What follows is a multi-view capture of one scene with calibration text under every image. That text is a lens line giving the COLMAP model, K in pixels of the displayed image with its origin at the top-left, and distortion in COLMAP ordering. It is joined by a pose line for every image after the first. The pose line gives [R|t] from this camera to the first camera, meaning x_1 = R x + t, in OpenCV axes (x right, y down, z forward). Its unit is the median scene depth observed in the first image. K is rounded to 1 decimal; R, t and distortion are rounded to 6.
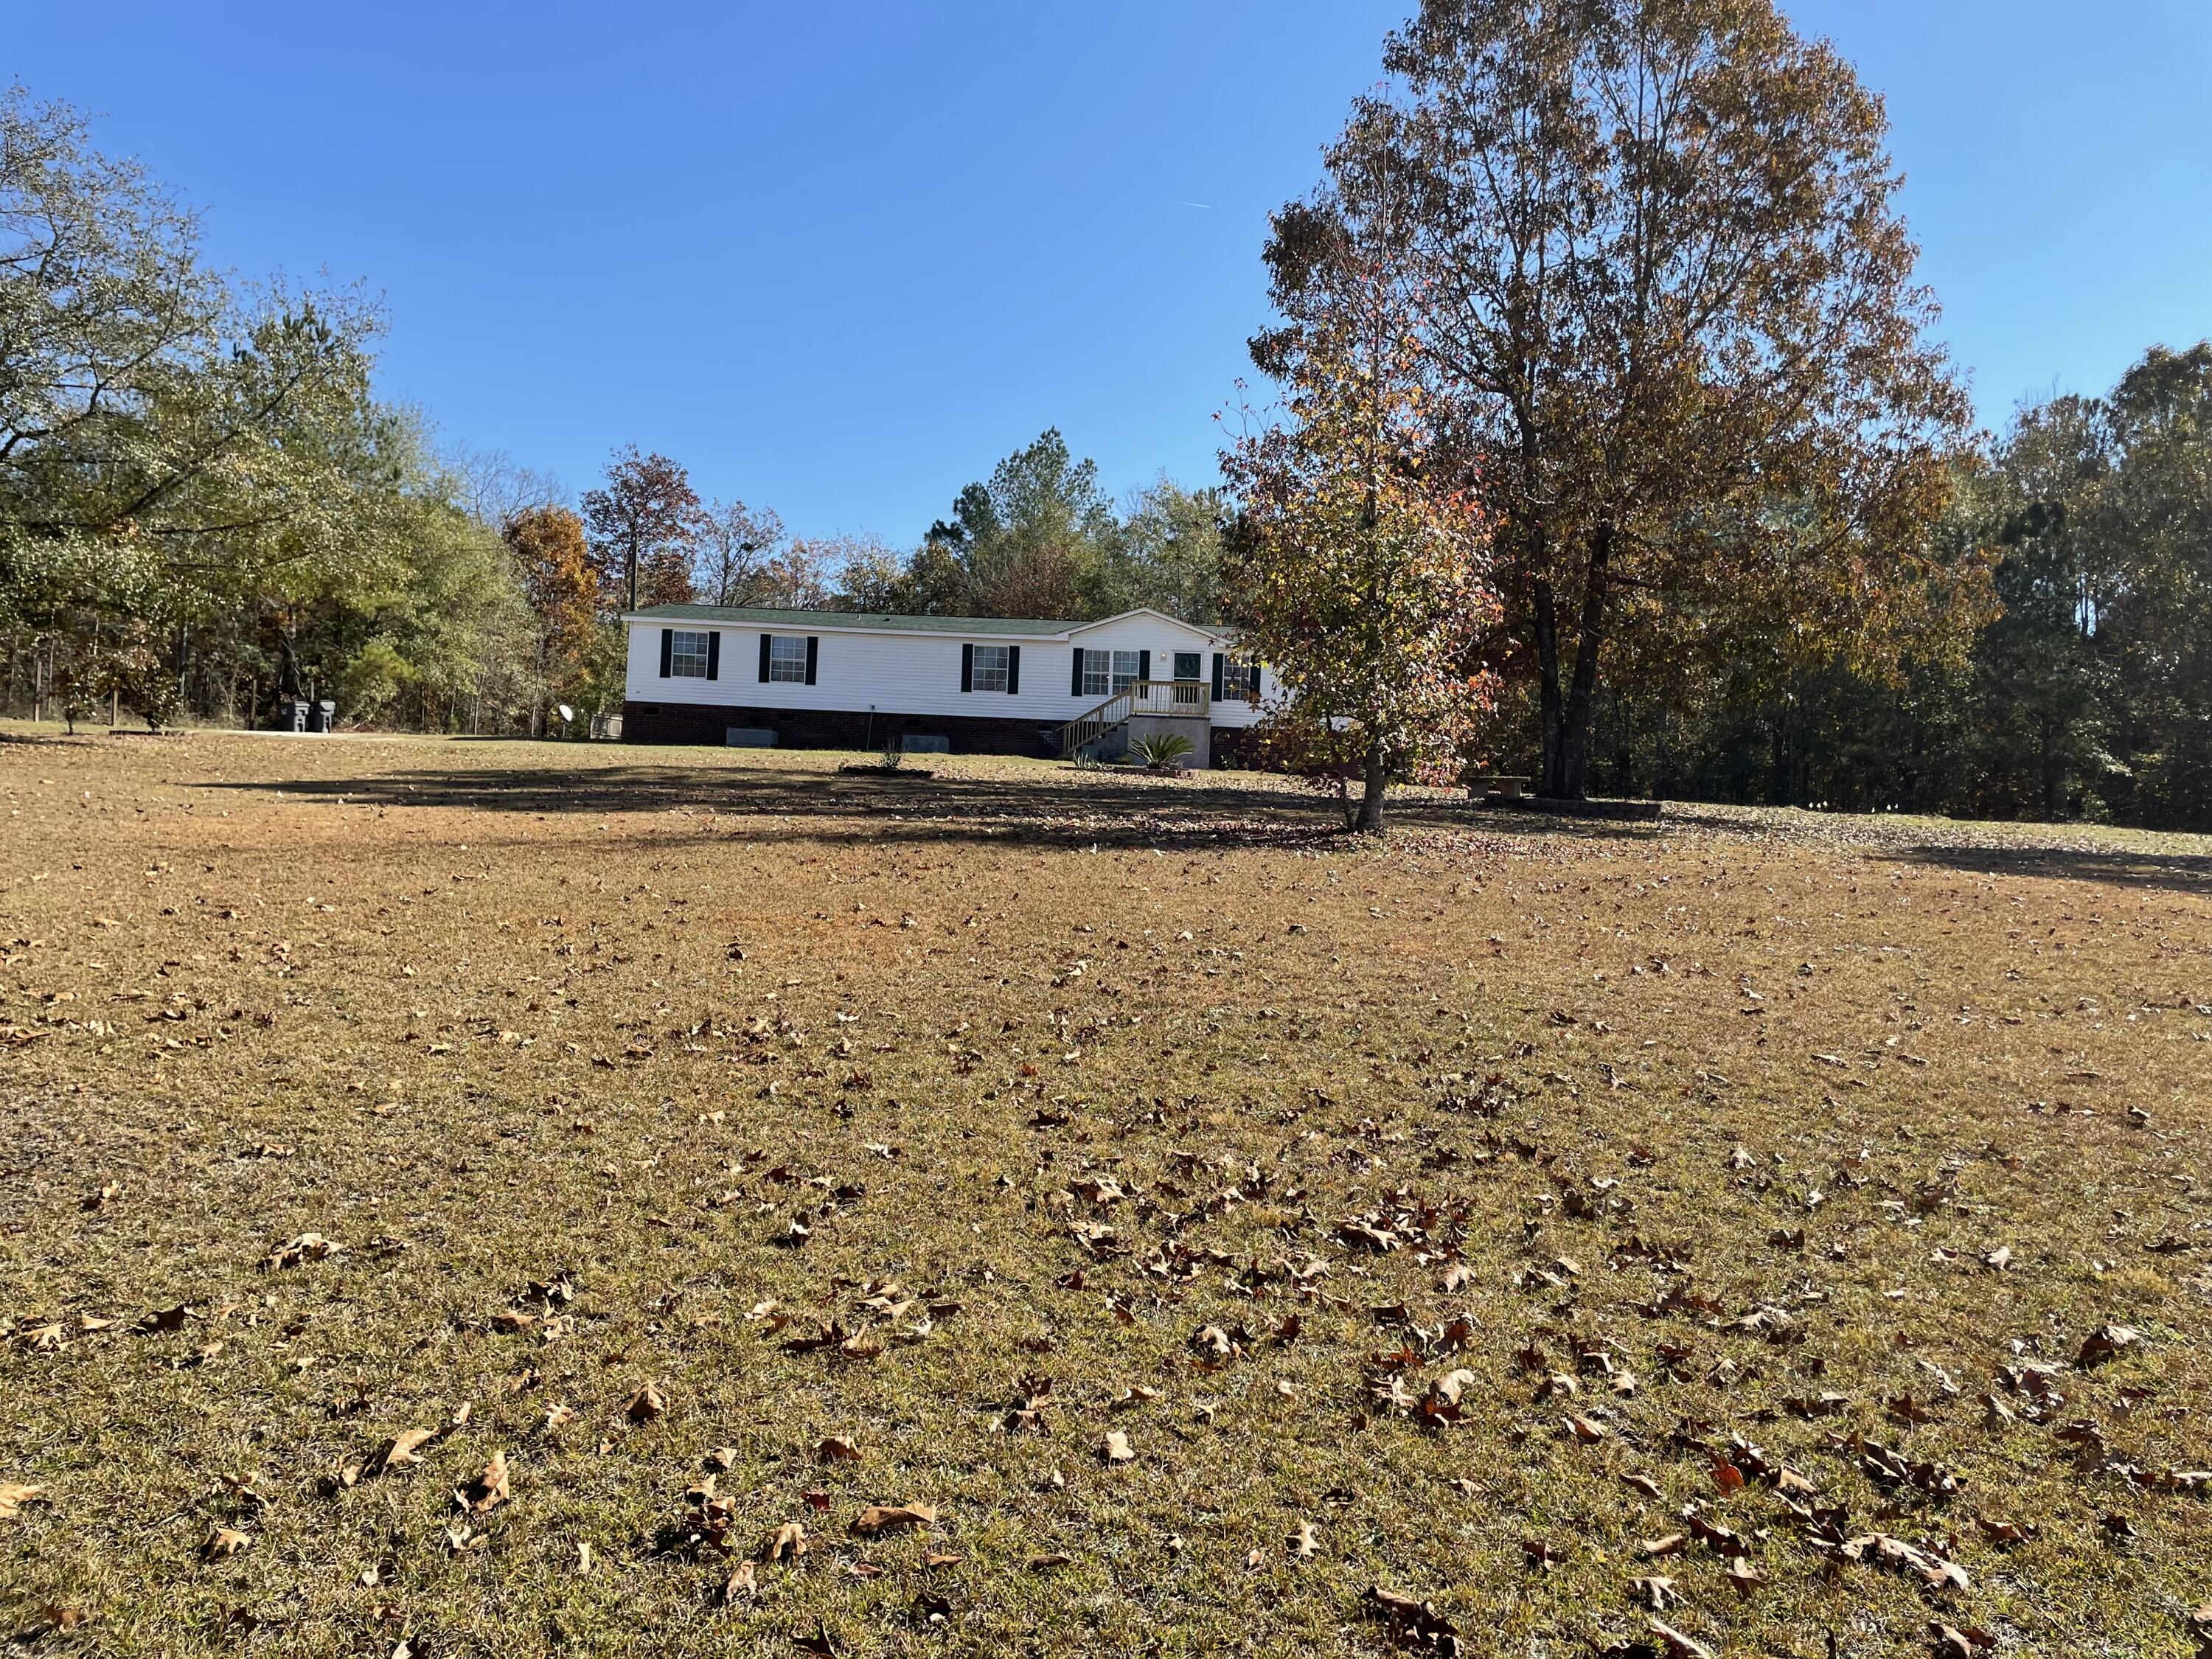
lens RADIAL K [[1649.2, 0, 1109.5], [0, 1649.2, 810.9], [0, 0, 1]] dist [0.065941, -0.105163]
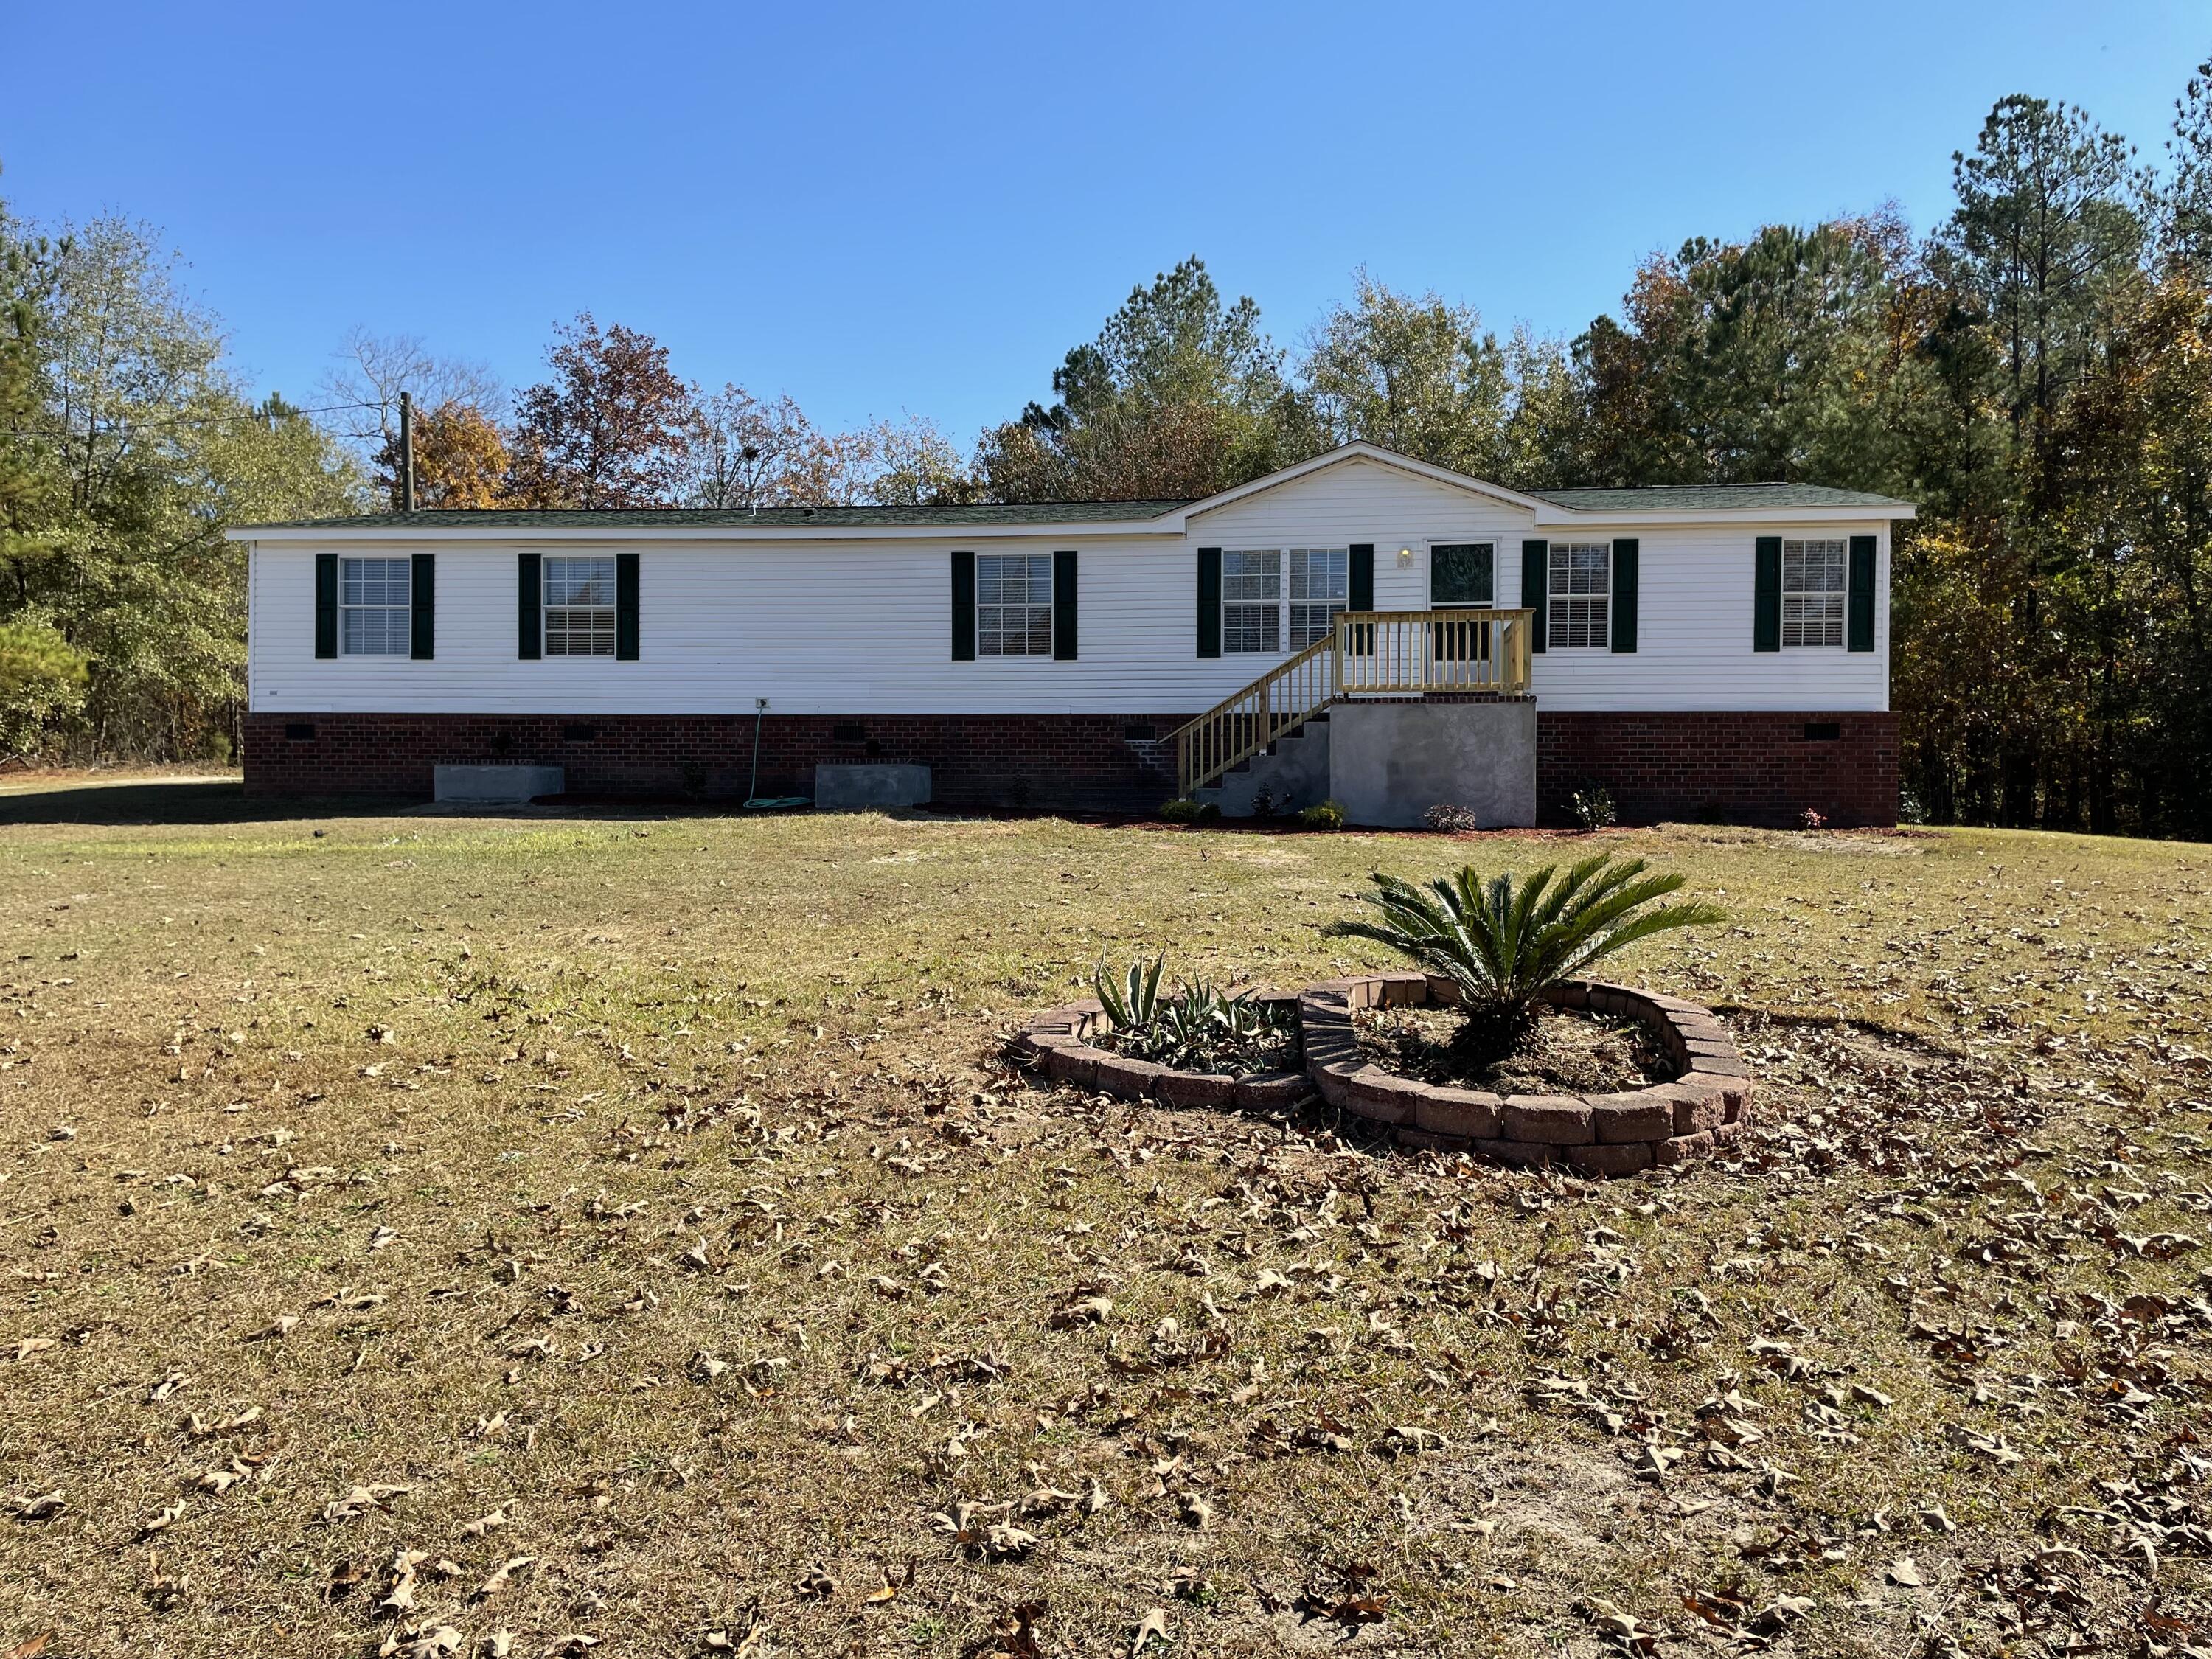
lens RADIAL K [[1641.0, 0, 1153.2], [0, 1641.0, 825.1], [0, 0, 1]] dist [0.071782, -0.115315]
pose [[0.995229, -0.038619, -0.089595, 0.002926], [0.042098, 0.998418, 0.037273, -0.041568], [0.088014, -0.040867, 0.995281, 0.556605]]
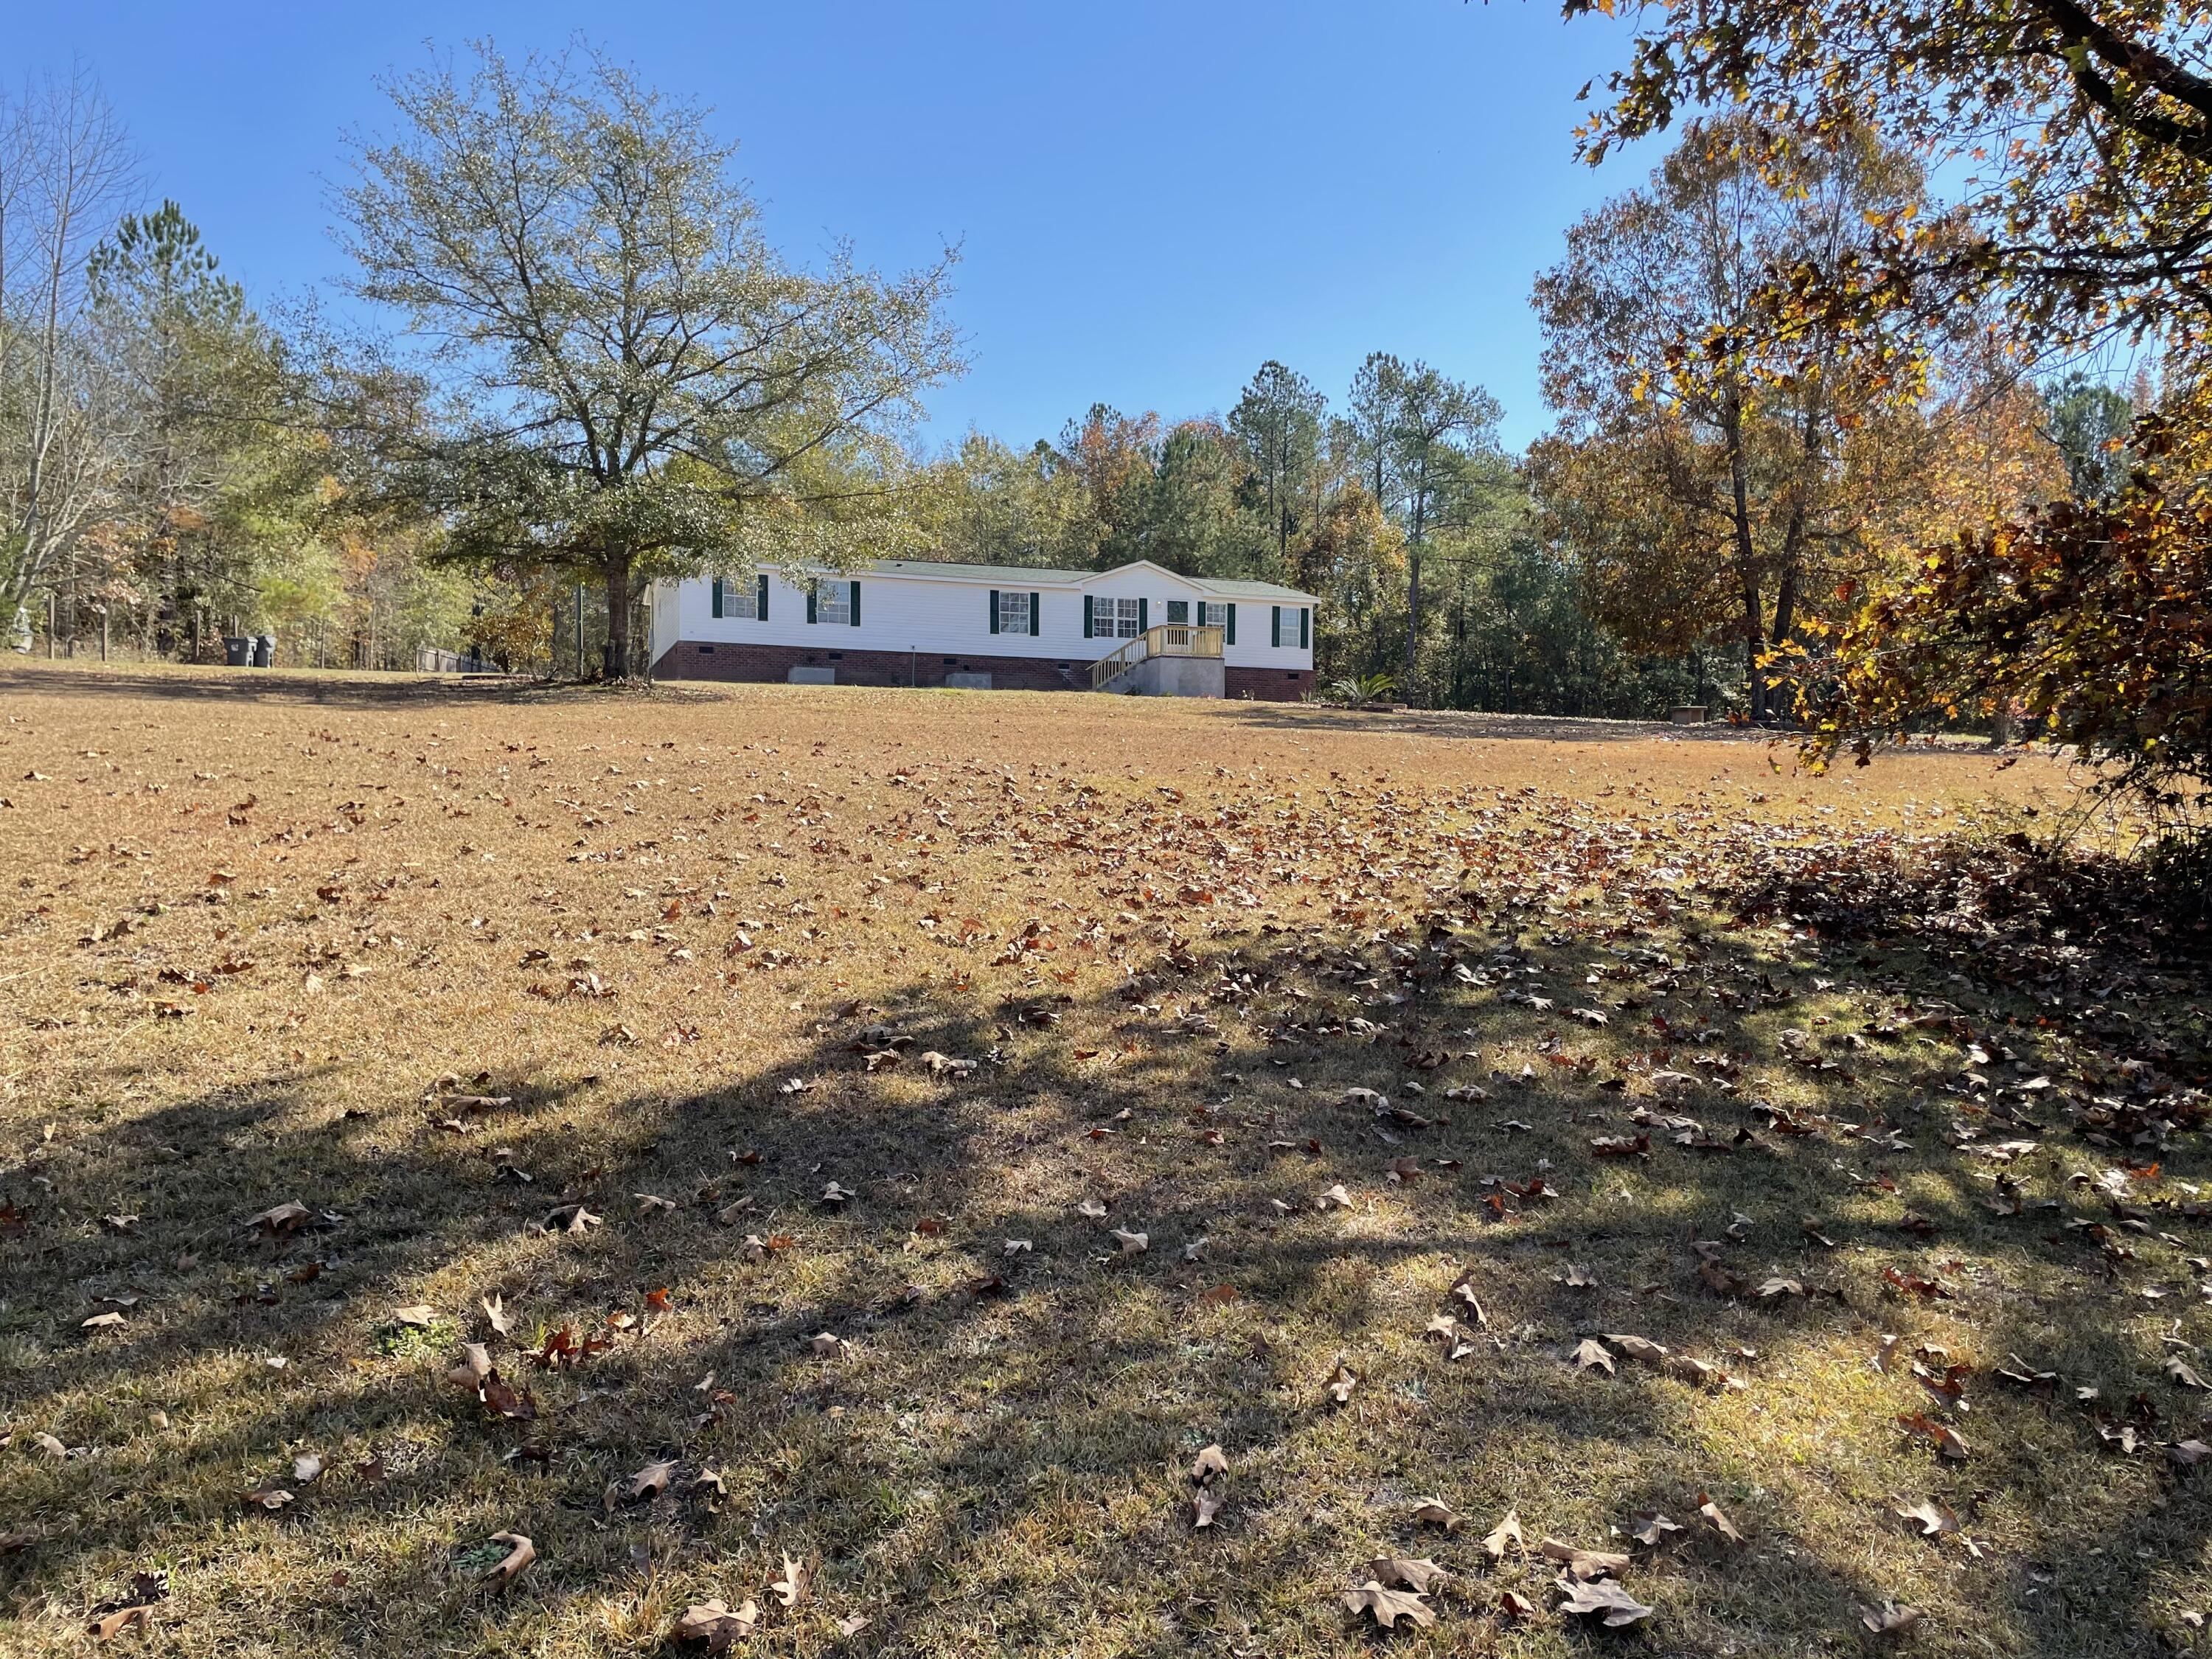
lens RADIAL K [[1649.2, 0, 1109.5], [0, 1649.2, 810.9], [0, 0, 1]] dist [0.065941, -0.105163]
pose [[0.925967, -0.034851, 0.375992, -0.438096], [0.016741, 0.998542, 0.051325, -0.008367], [-0.377233, -0.041231, 0.925200, -0.067345]]
